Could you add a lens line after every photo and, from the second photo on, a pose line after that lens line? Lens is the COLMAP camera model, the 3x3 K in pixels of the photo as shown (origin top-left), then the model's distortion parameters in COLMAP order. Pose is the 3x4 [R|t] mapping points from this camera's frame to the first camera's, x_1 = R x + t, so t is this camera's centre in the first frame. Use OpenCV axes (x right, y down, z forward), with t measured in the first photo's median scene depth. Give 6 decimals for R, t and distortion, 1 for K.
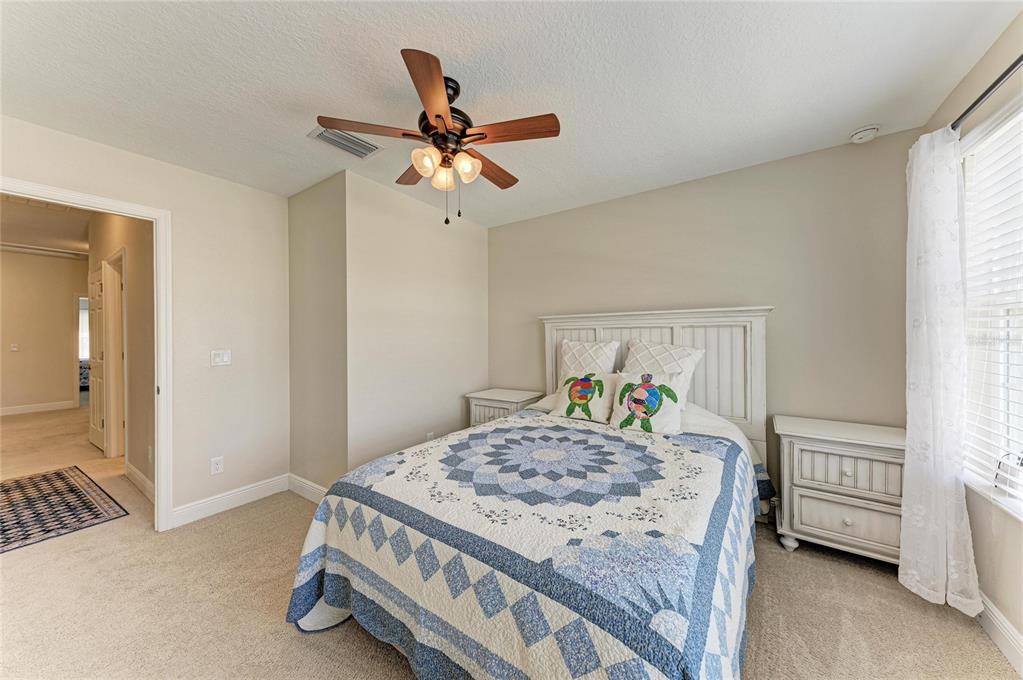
lens RADIAL K [[343.1, 0, 511.5], [0, 343.1, 340.0], [0, 0, 1]] dist [0.008509, -0.000033]
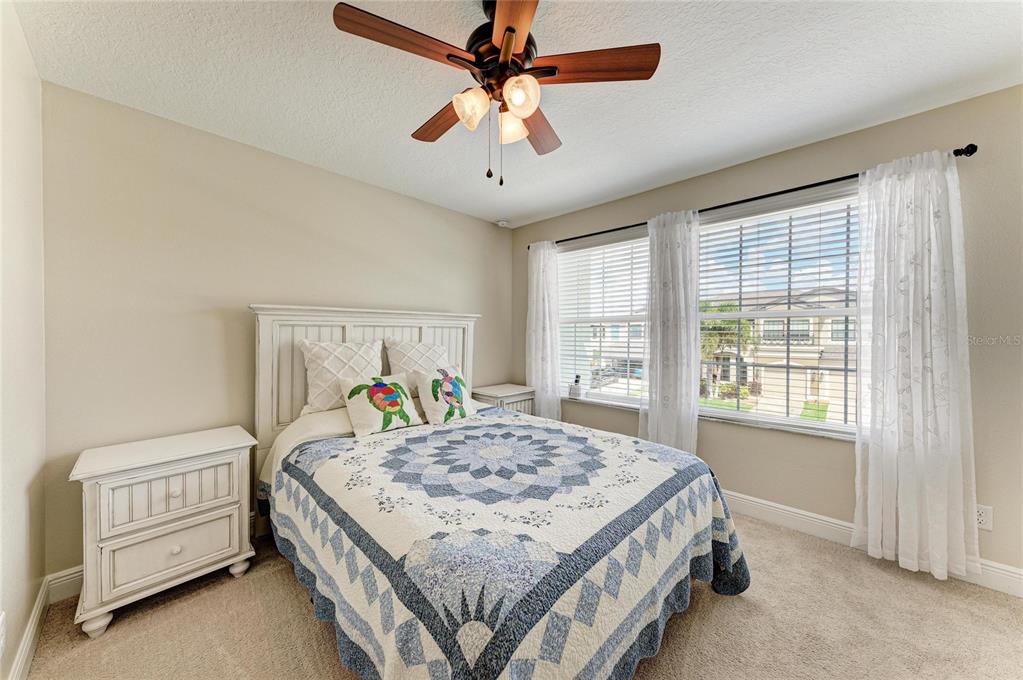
lens RADIAL K [[350.1, 0, 504.8], [0, 350.1, 340.9], [0, 0, 1]] dist [0.007842, -0.000317]
pose [[0.169267, -0.012209, 0.985495, -0.894524], [0.011132, 0.999883, 0.010475, -0.001095], [-0.985507, 0.009197, 0.169383, 0.802594]]
